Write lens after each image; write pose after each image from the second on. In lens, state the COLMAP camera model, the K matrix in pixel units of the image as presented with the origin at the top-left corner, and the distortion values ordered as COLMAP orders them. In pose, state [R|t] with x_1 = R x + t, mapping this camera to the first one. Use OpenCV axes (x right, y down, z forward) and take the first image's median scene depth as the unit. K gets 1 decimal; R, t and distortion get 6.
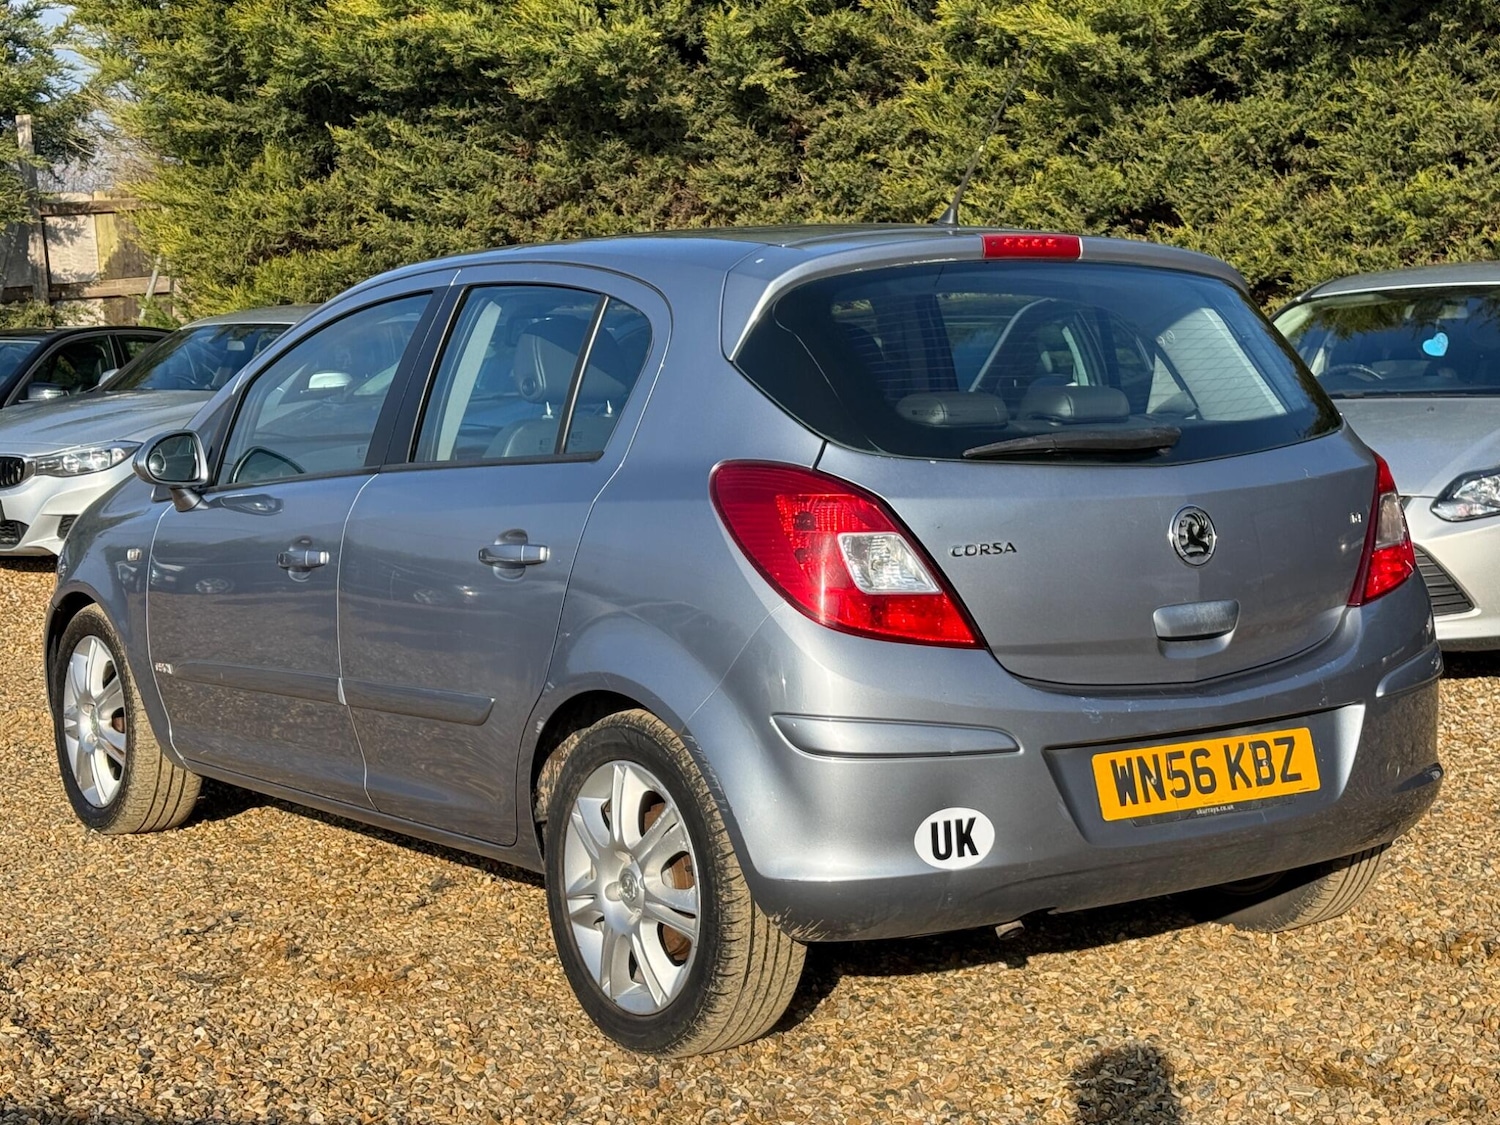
lens RADIAL K [[2420.7, 0, 770.8], [0, 2420.7, 567.6], [0, 0, 1]] dist [0.148867, -0.179891]
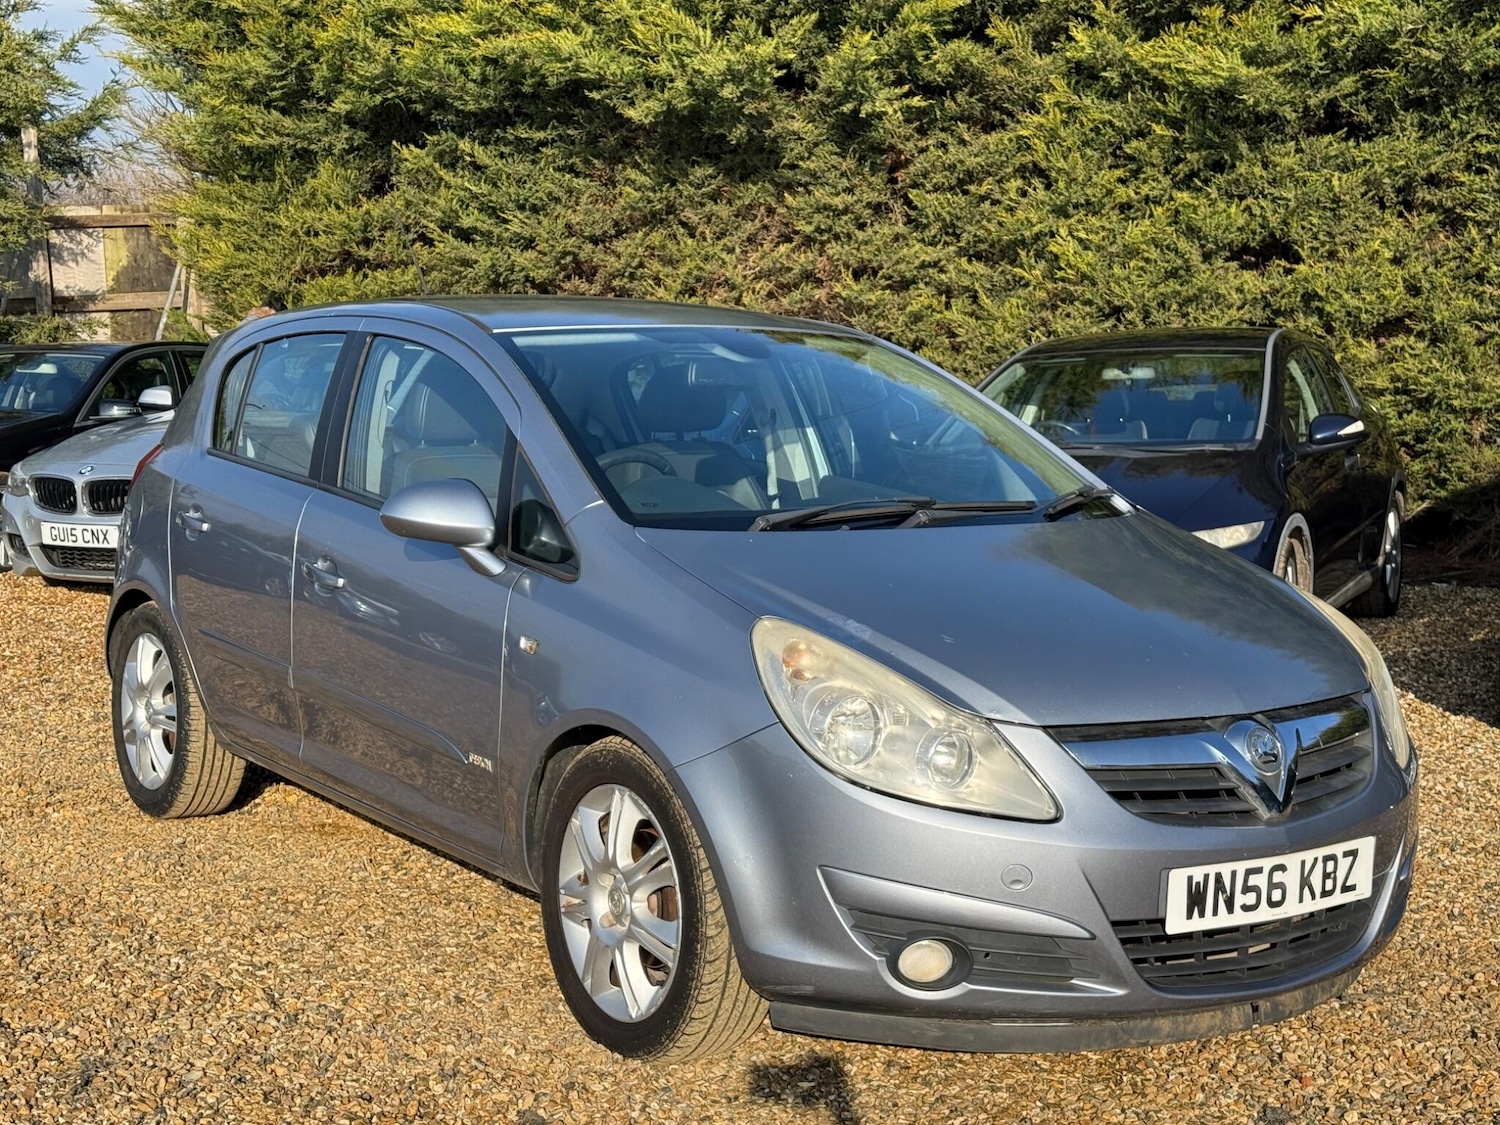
lens RADIAL K [[2117.5, 0, 762.2], [0, 2117.5, 555.1], [0, 0, 1]] dist [0.192684, -0.424564]
pose [[0.994441, 0.008923, 0.104914, -0.142169], [-0.008708, 0.999959, -0.002505, -0.015153], [-0.104932, 0.001577, 0.994478, 0.138795]]
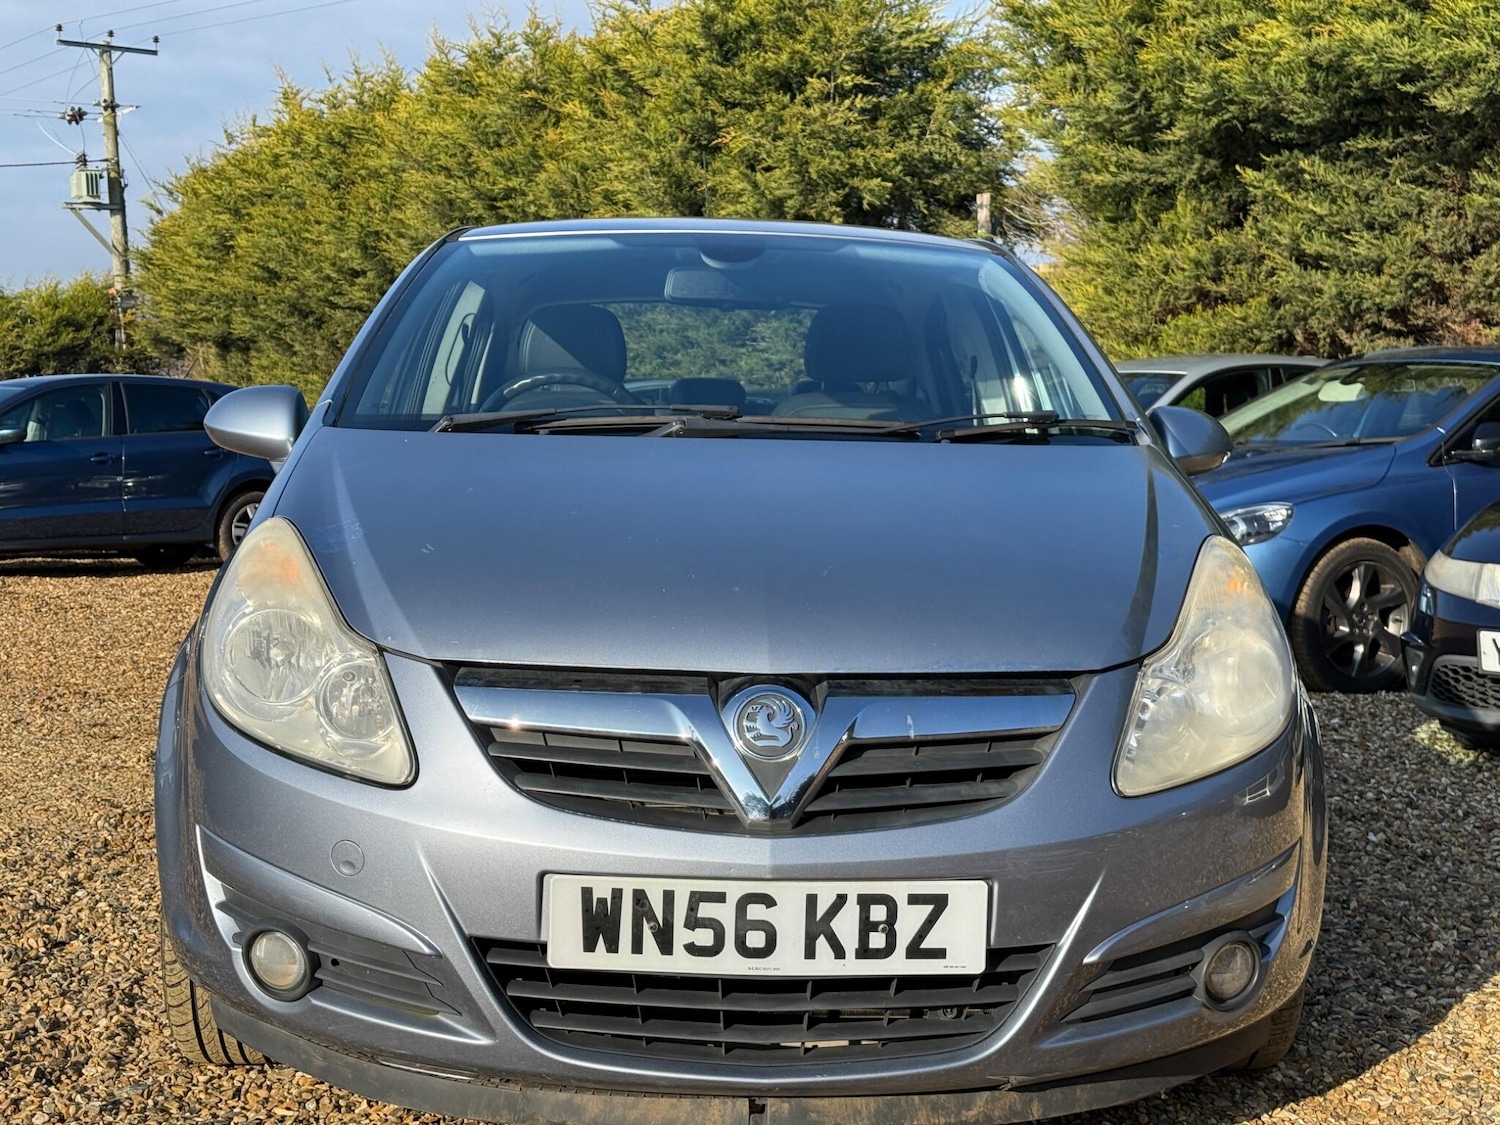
lens RADIAL K [[2070.8, 0, 740.3], [0, 2070.8, 562.5], [0, 0, 1]] dist [0.204796, -0.479263]
pose [[0.889885, 0.051599, -0.453257, 0.023897], [-0.068246, 0.997459, -0.020436, -0.001999], [0.451051, 0.049119, 0.891146, 0.239114]]
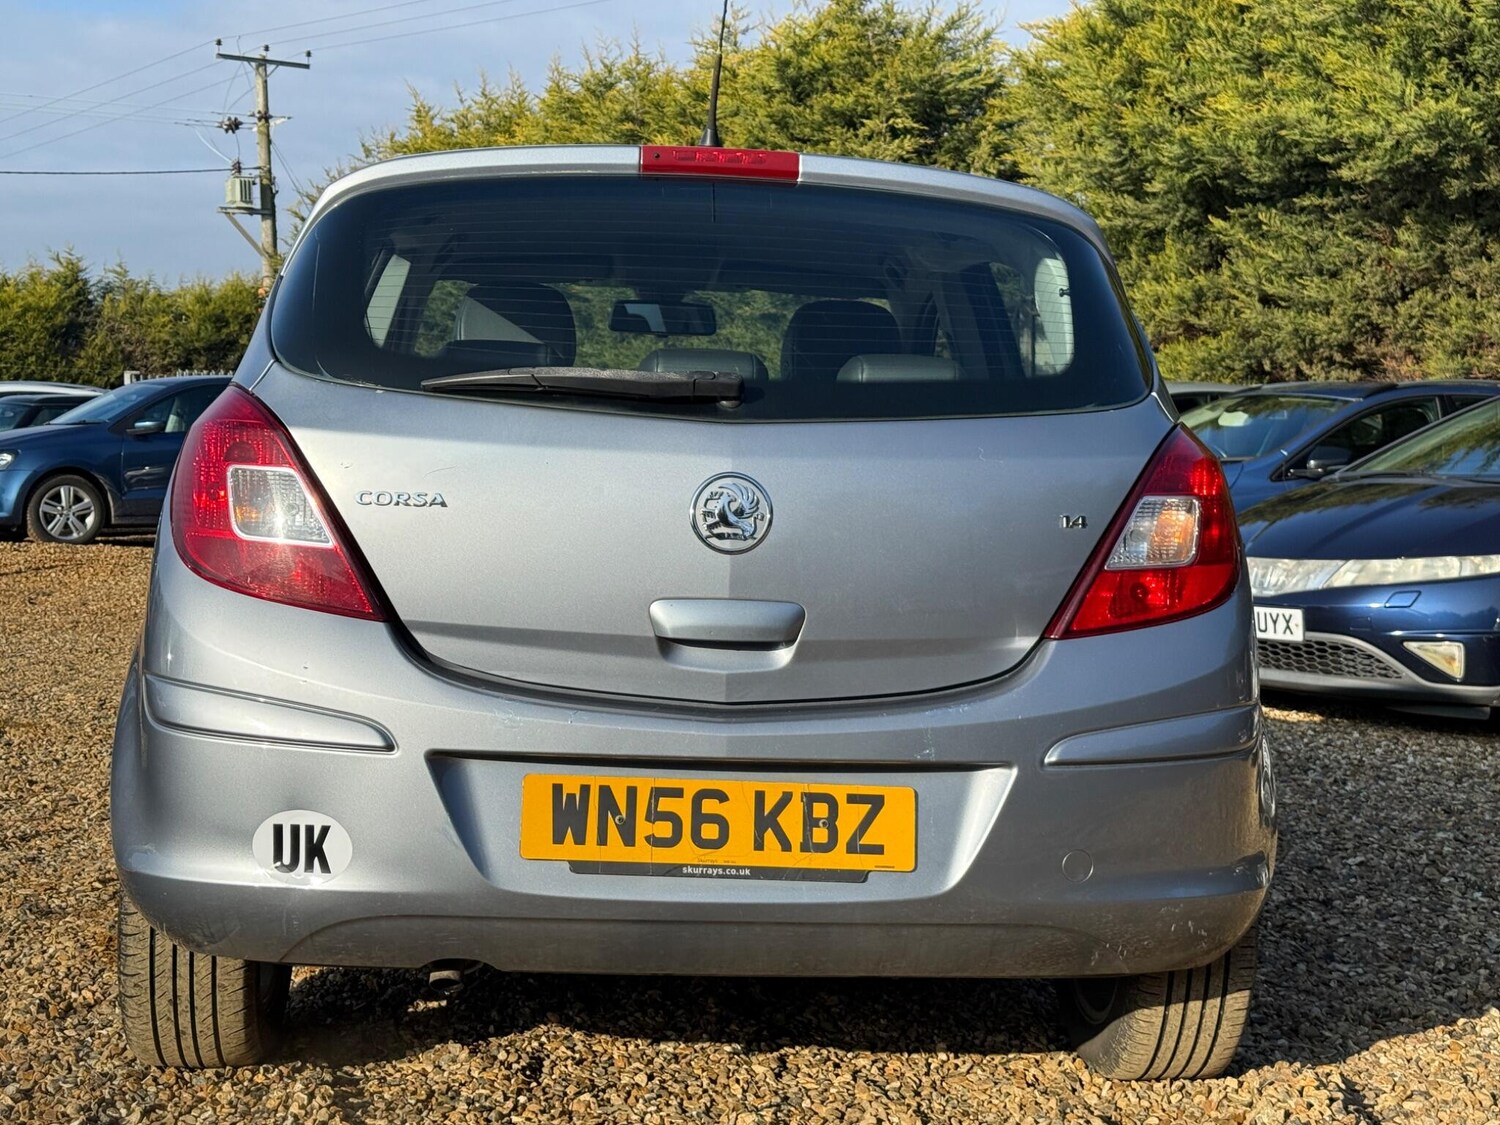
lens RADIAL K [[2115.8, 0, 747.2], [0, 2115.8, 560.0], [0, 0, 1]] dist [0.191689, -0.417866]
pose [[0.854630, 0.074412, -0.513878, 0.156377], [-0.097762, 0.995038, -0.018503, 0.004071], [0.509951, 0.066051, 0.857664, 0.127061]]
